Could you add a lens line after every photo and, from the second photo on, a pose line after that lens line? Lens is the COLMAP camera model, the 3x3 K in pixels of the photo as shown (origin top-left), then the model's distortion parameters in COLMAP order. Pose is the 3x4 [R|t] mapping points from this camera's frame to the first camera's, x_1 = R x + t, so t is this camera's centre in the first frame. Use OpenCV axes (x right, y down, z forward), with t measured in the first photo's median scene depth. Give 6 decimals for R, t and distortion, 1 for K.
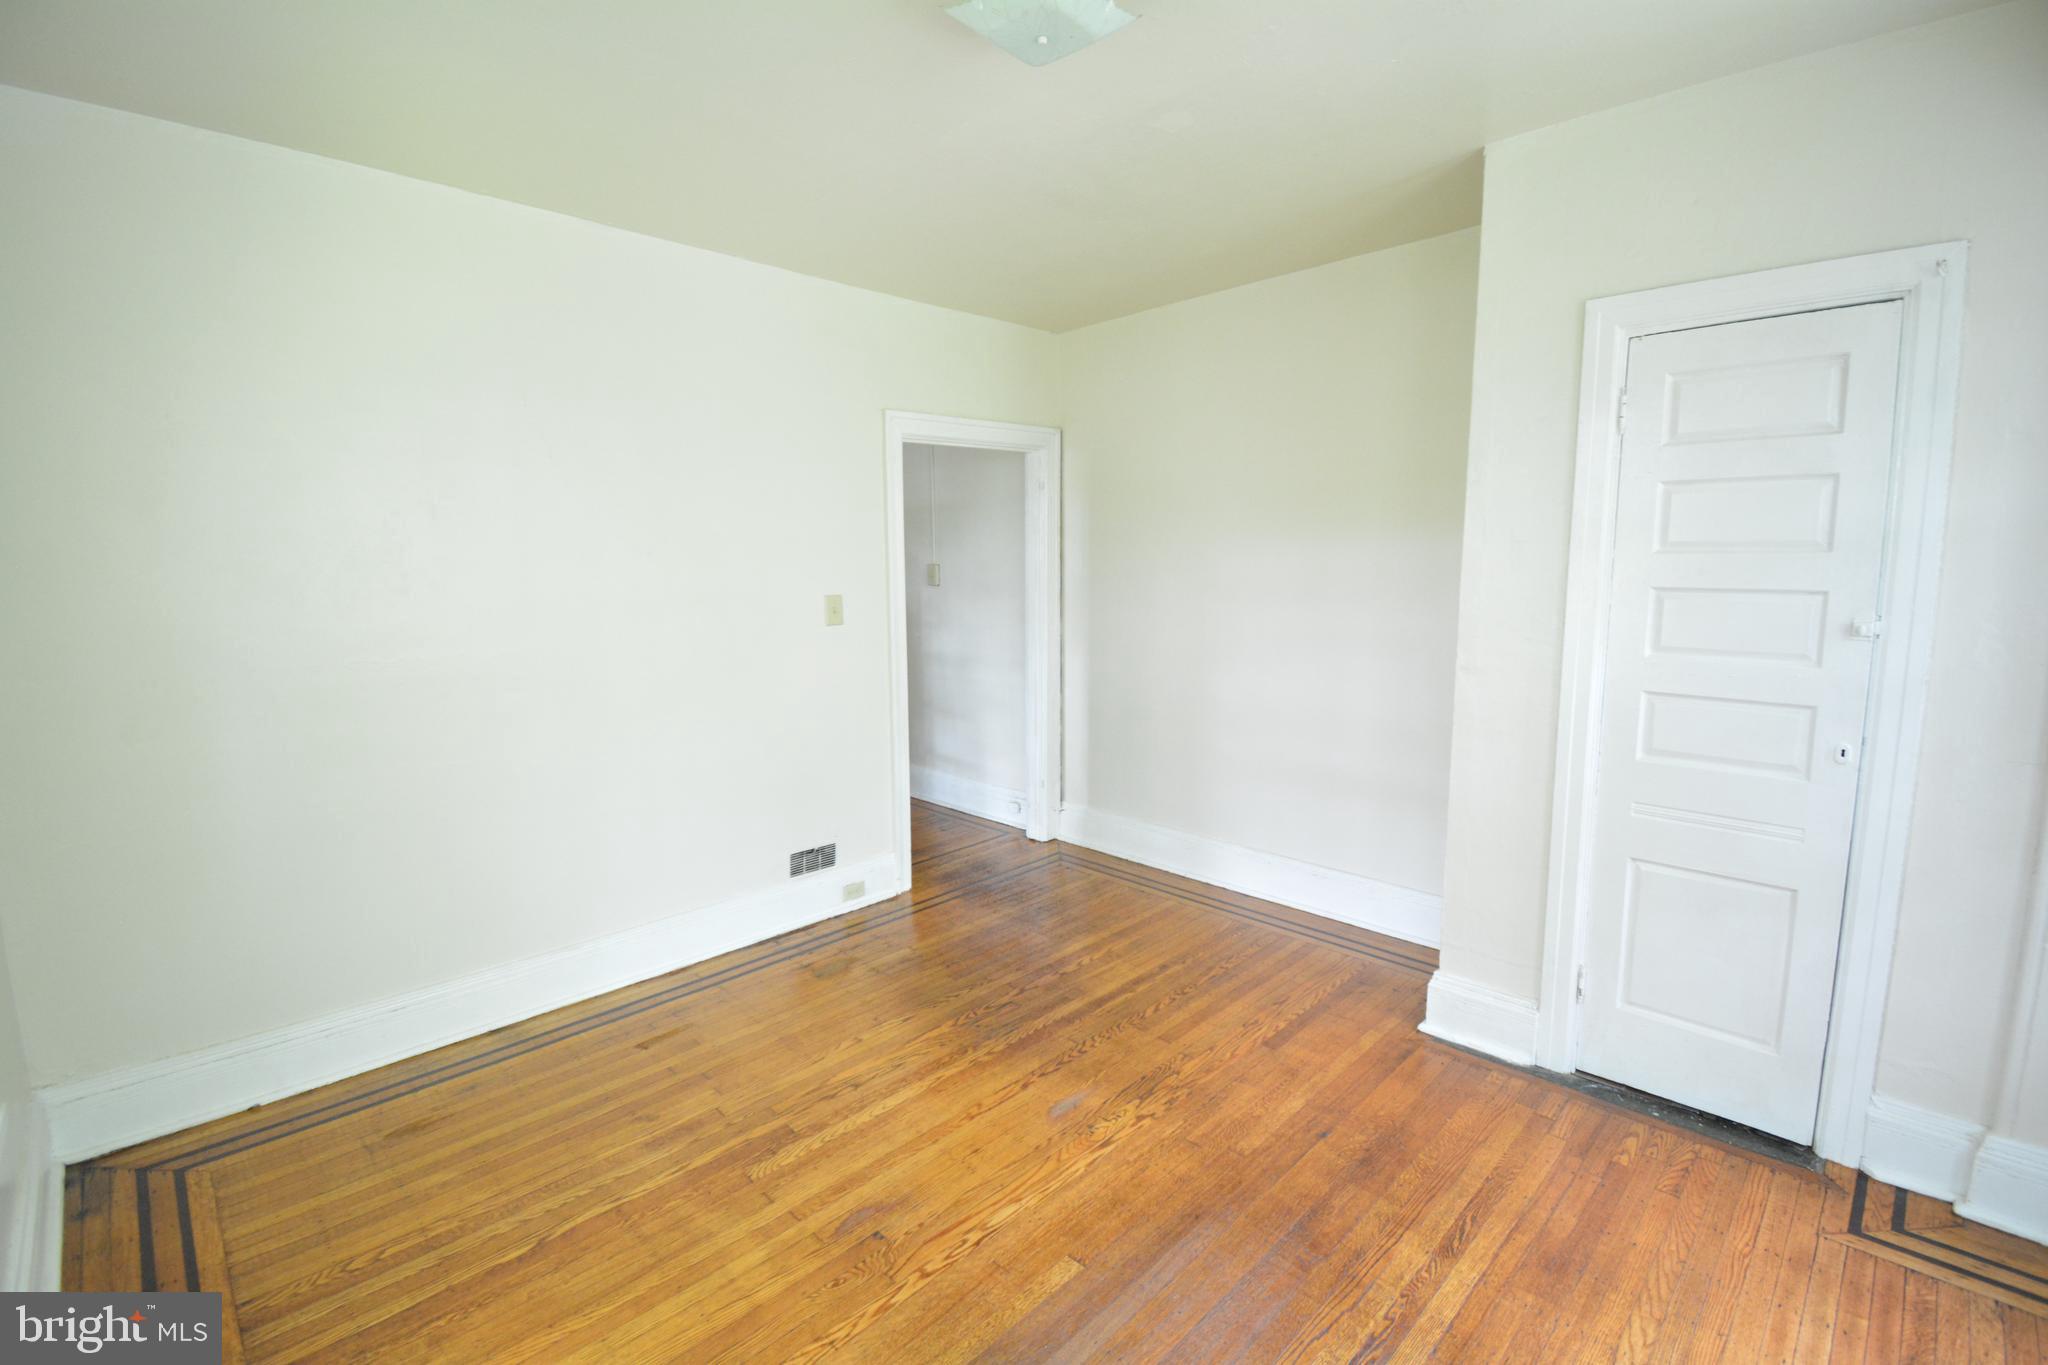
lens RADIAL K [[905.8, 0, 1022.1], [0, 905.8, 677.5], [0, 0, 1]] dist [0.027717, -0.028466]
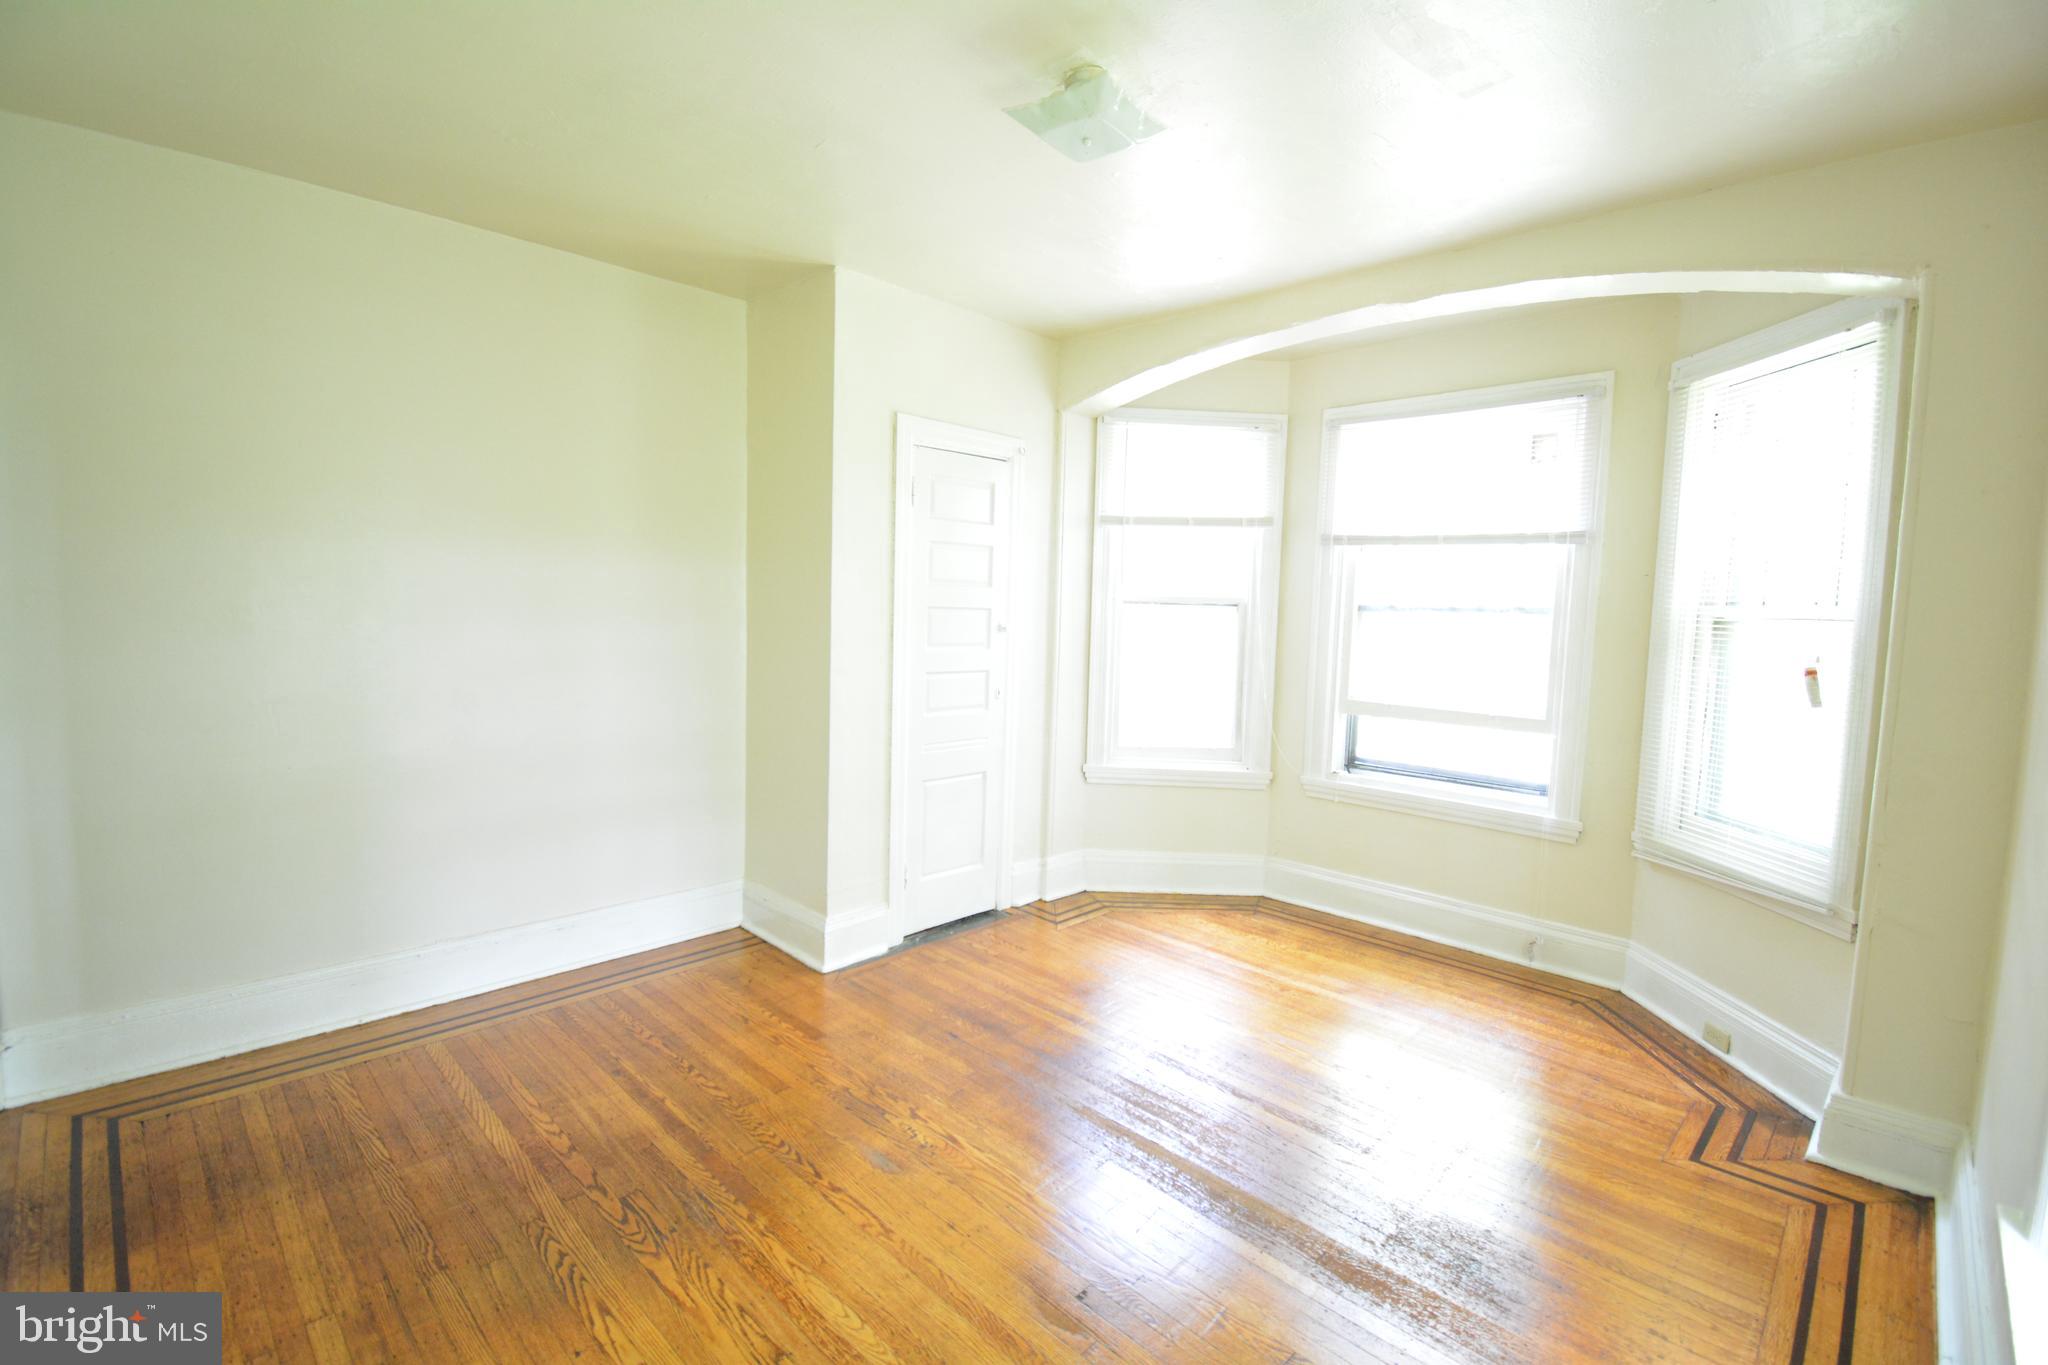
lens RADIAL K [[905.8, 0, 1022.1], [0, 905.8, 677.5], [0, 0, 1]] dist [0.027717, -0.028466]
pose [[-0.012134, -0.081101, 0.996632, -0.809973], [0.098278, 0.991783, 0.081903, -0.081028], [-0.995085, 0.098941, -0.004064, 0.778140]]
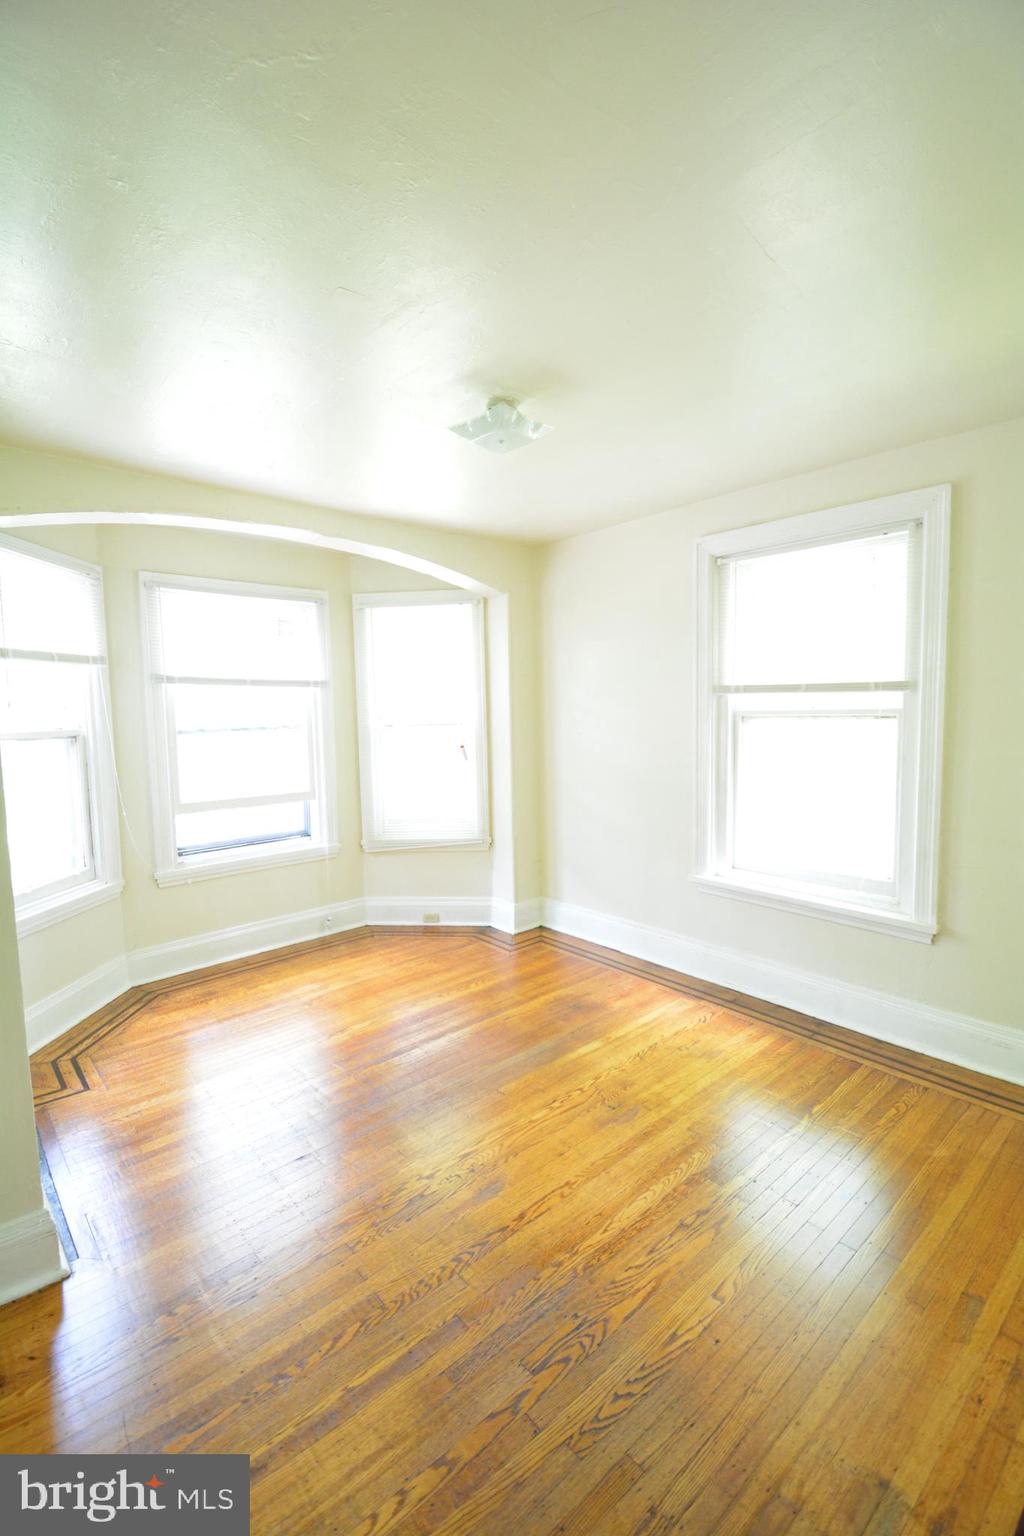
lens RADIAL K [[679.4, 0, 505.0], [0, 679.4, 770.7], [0, 0, 1]] dist [0.027717, -0.028466]
pose [[-0.997758, 0.020137, 0.063824, -0.039069], [0.033346, 0.976434, 0.213223, -0.235184], [-0.058026, 0.214873, -0.974917, 1.666097]]
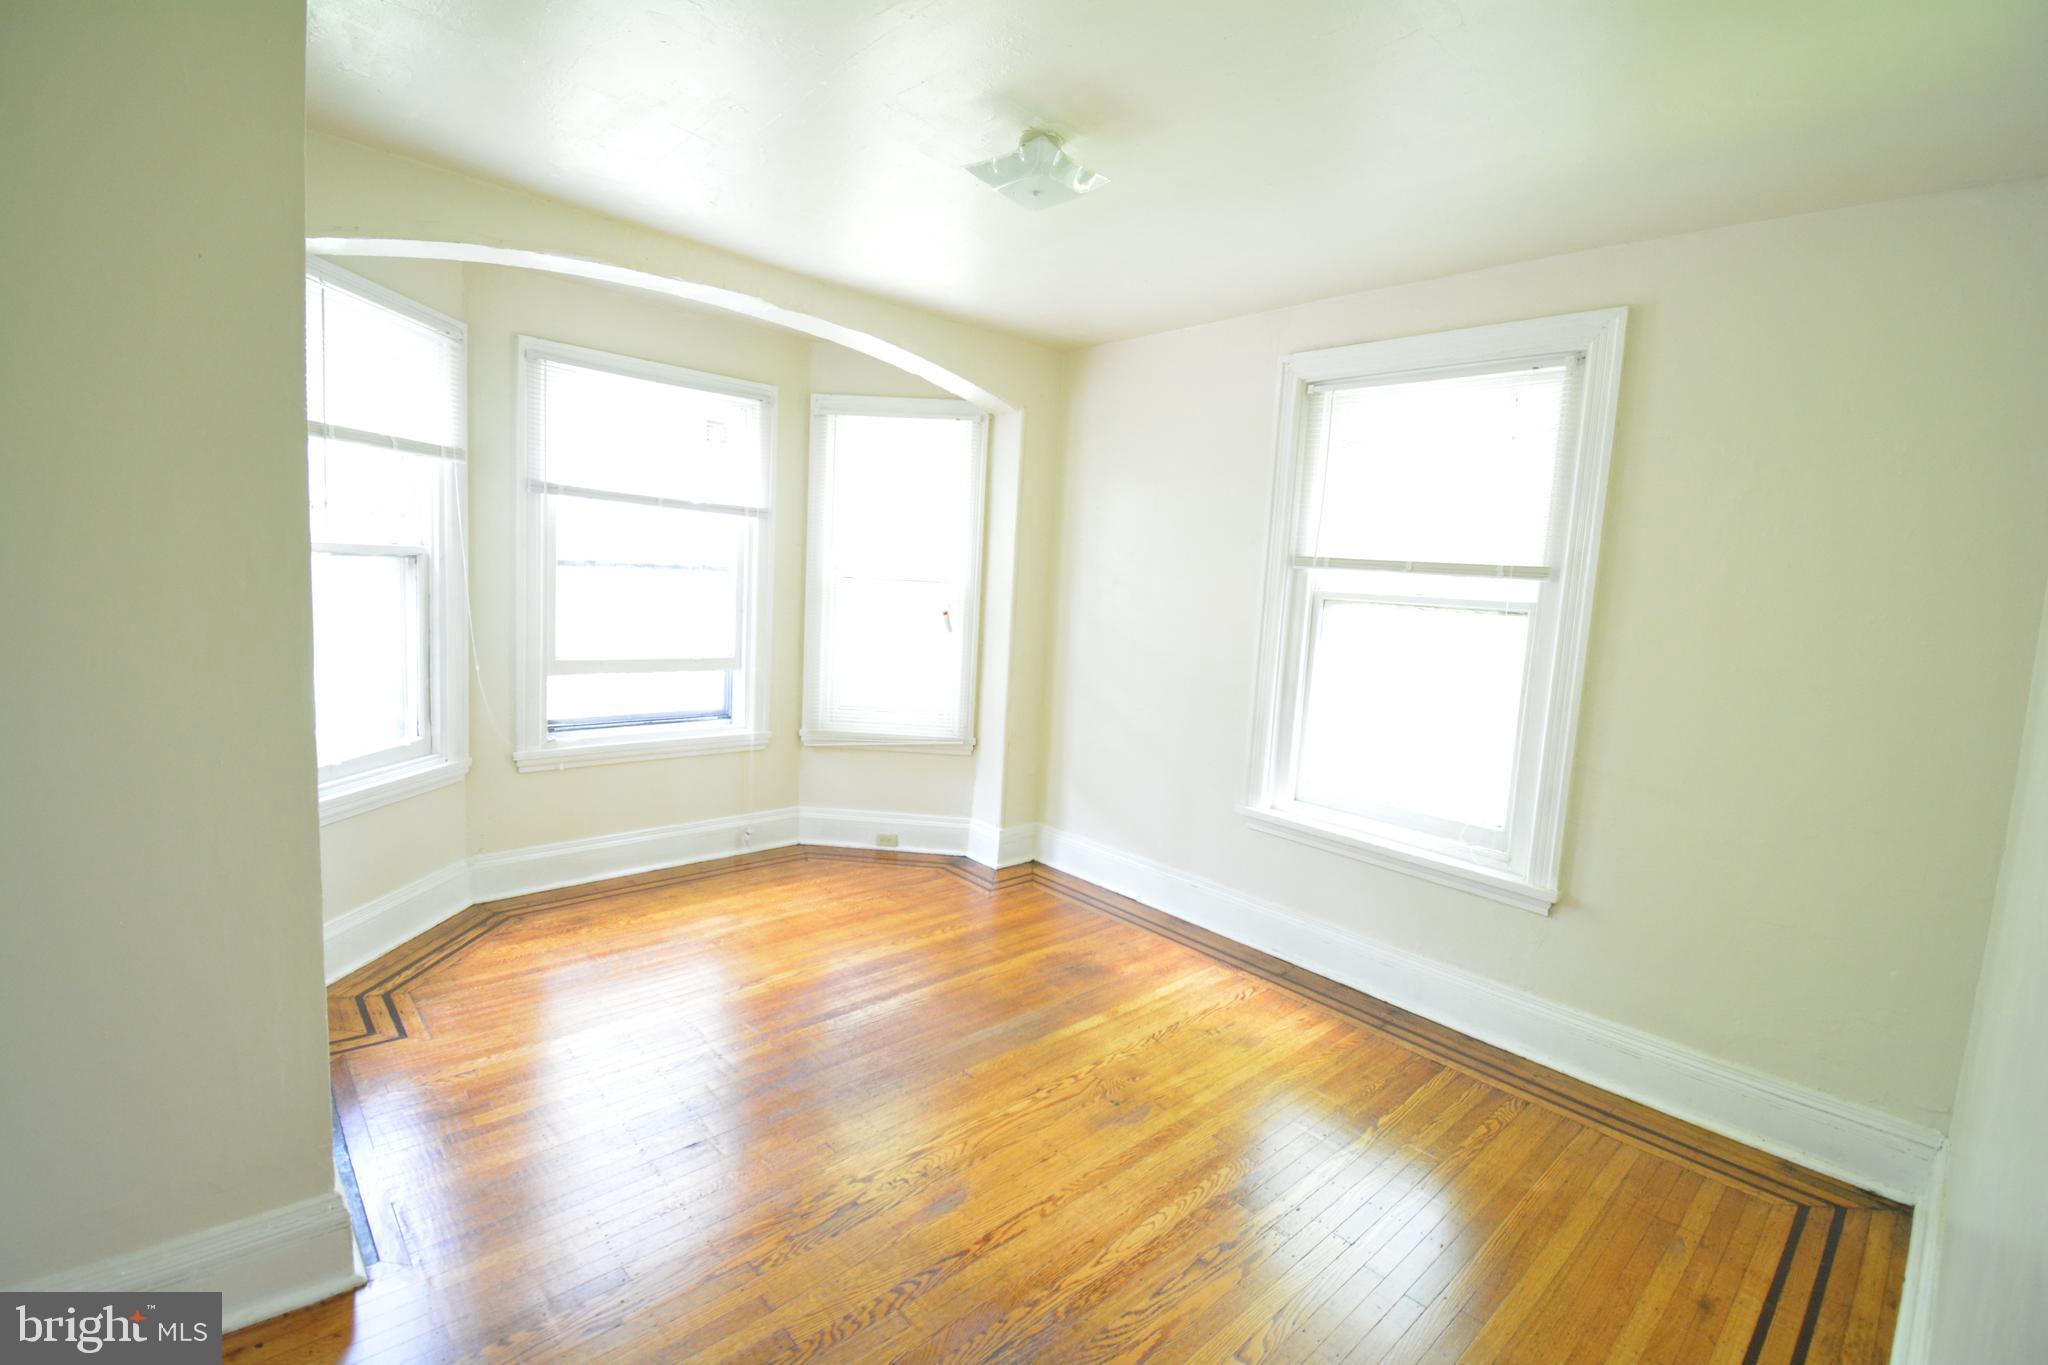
lens RADIAL K [[905.8, 0, 1022.1], [0, 905.8, 677.5], [0, 0, 1]] dist [0.027717, -0.028466]
pose [[-0.997968, -0.055376, 0.031526, -0.025321], [-0.046482, 0.971058, 0.234275, -0.218305], [-0.043587, 0.232334, -0.971659, 1.655668]]
